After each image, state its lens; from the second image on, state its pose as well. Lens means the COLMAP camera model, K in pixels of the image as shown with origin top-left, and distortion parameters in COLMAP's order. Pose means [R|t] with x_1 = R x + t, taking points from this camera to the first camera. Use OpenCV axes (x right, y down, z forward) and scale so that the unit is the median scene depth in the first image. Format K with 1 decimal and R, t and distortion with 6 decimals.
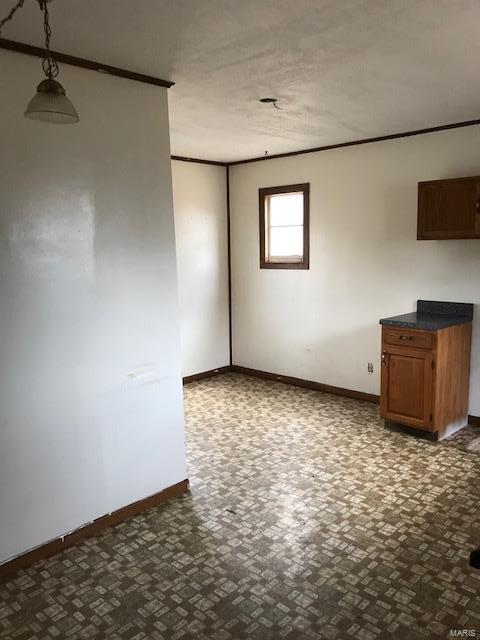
lens RADIAL K [[512.7, 0, 240.0], [0, 512.7, 320.0], [0, 0, 1]] dist [0.031928, 0.000045]
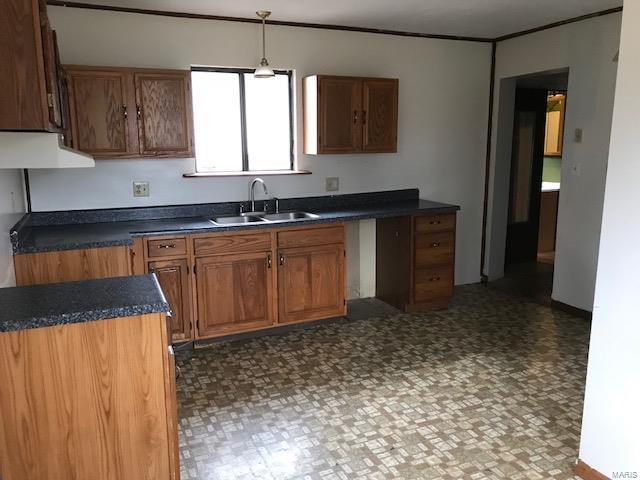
lens RADIAL K [[512.7, 0, 320.0], [0, 512.7, 240.0], [0, 0, 1]] dist [0.031928, 0.000045]
pose [[-0.925533, -0.049443, 0.375426, -0.028565], [0.078819, 0.944570, 0.318709, -0.256723], [-0.370374, 0.324566, -0.870333, 1.806766]]
